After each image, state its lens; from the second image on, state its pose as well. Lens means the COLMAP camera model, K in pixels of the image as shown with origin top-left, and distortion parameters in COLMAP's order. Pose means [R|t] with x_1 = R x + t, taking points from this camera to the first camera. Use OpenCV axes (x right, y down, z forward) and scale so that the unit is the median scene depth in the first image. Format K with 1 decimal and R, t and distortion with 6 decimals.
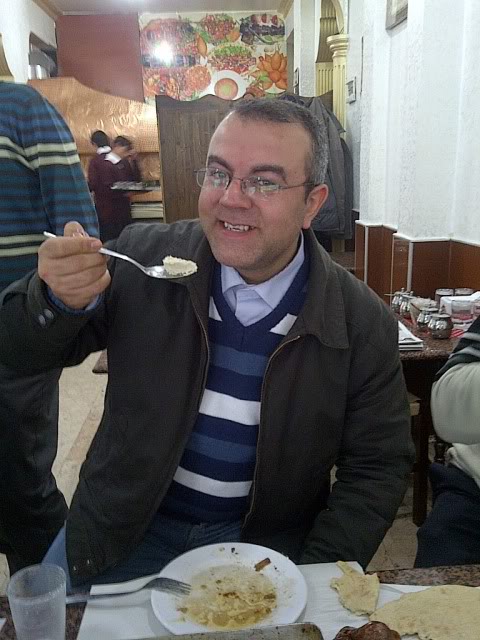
lens RADIAL K [[684.9, 0, 249.9], [0, 684.9, 336.5], [0, 0, 1]] dist [0.008451, 0.007922]
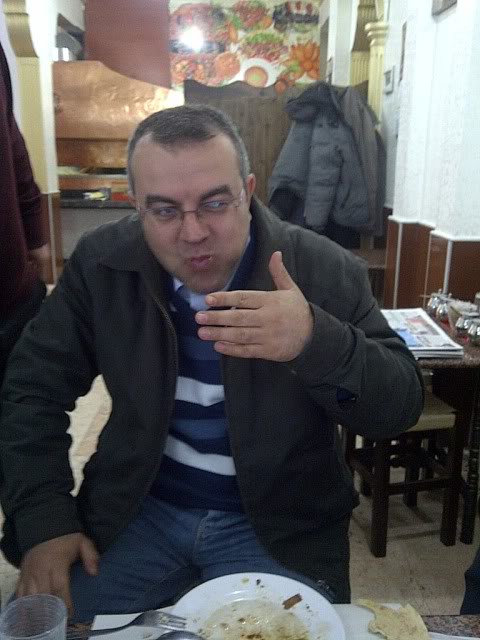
lens RADIAL K [[587.3, 0, 239.0], [0, 587.3, 335.6], [0, 0, 1]] dist [0.000598, 0.000716]
pose [[0.998892, 0.046609, -0.006460, -0.036411], [-0.046495, 0.998778, 0.016767, -0.007181], [0.007234, -0.016448, 0.999839, 0.161389]]
